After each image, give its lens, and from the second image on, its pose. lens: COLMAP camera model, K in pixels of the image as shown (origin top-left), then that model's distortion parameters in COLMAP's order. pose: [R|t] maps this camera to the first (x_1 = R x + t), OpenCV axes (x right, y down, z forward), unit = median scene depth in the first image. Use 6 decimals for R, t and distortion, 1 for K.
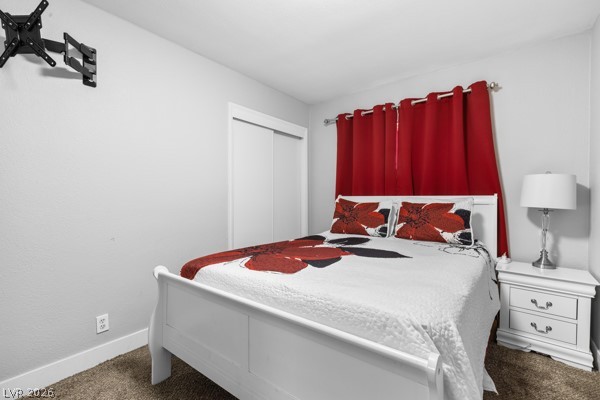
lens RADIAL K [[268.5, 0, 303.3], [0, 268.5, 199.6], [0, 0, 1]] dist [-0.000426, -0.000509]
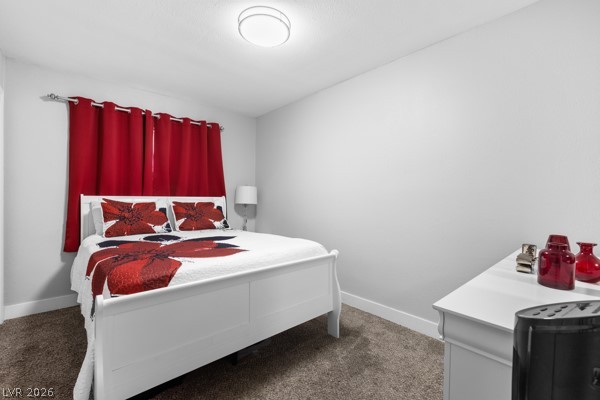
lens RADIAL K [[268.5, 0, 303.3], [0, 268.5, 199.6], [0, 0, 1]] dist [-0.000426, -0.000509]
pose [[0.176431, -0.001486, 0.984312, -0.709150], [-0.000074, 0.999999, 0.001523, -0.002033], [-0.984313, -0.000341, 0.176430, 0.218097]]
